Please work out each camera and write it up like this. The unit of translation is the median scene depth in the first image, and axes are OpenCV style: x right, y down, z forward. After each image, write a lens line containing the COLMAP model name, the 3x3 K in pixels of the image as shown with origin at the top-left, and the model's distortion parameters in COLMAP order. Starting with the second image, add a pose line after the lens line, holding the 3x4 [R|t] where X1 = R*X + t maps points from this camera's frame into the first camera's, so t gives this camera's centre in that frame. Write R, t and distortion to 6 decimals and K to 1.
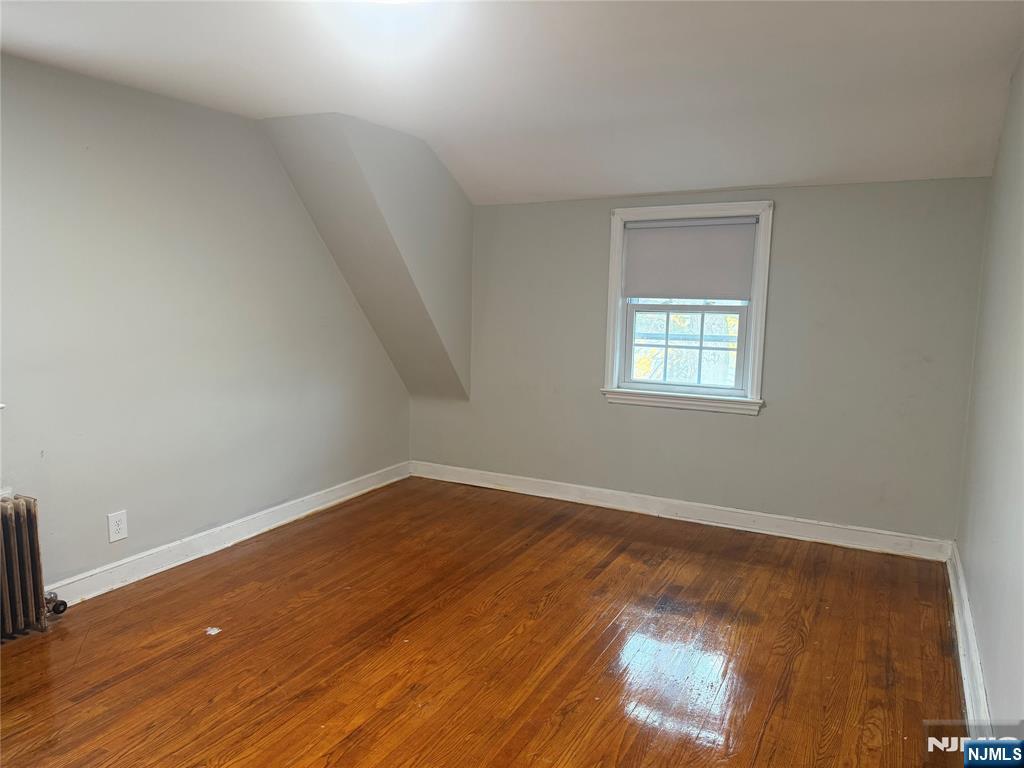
lens RADIAL K [[719.7, 0, 513.3], [0, 719.7, 386.3], [0, 0, 1]] dist [0.007721, -0.003670]
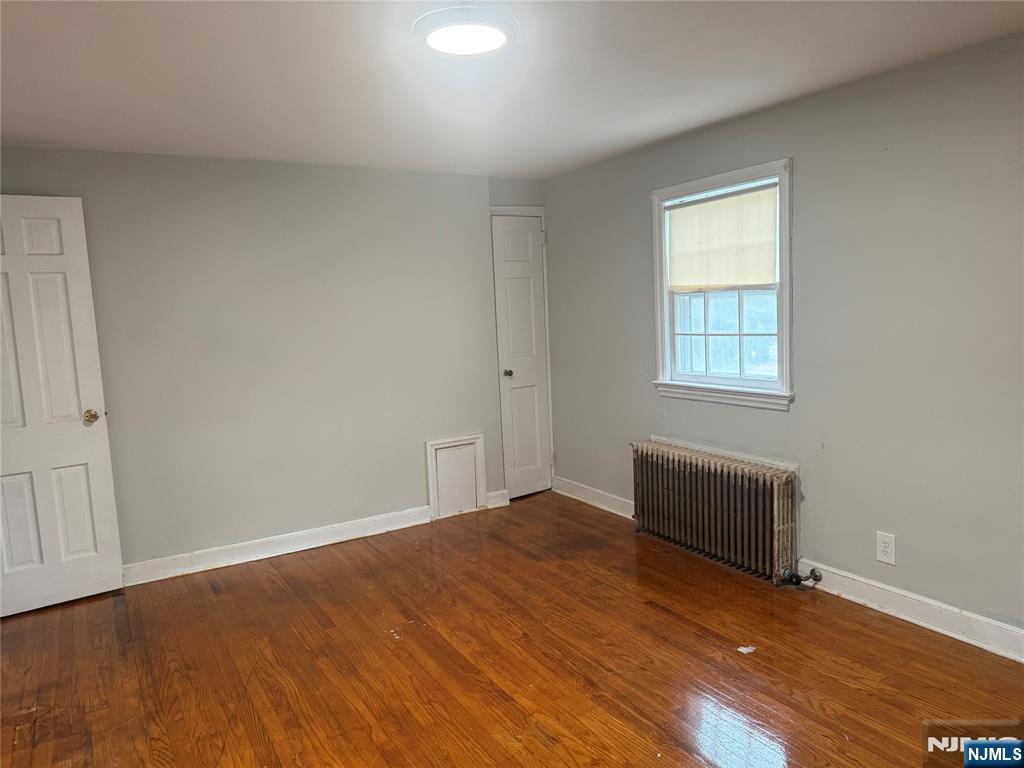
lens RADIAL K [[719.7, 0, 517.3], [0, 719.7, 382.0], [0, 0, 1]] dist [0.007721, -0.003670]
pose [[-0.509346, 0.108156, -0.853738, 0.475875], [-0.073908, 0.982908, 0.168613, -0.141563], [0.857382, 0.148980, -0.492647, 1.026685]]
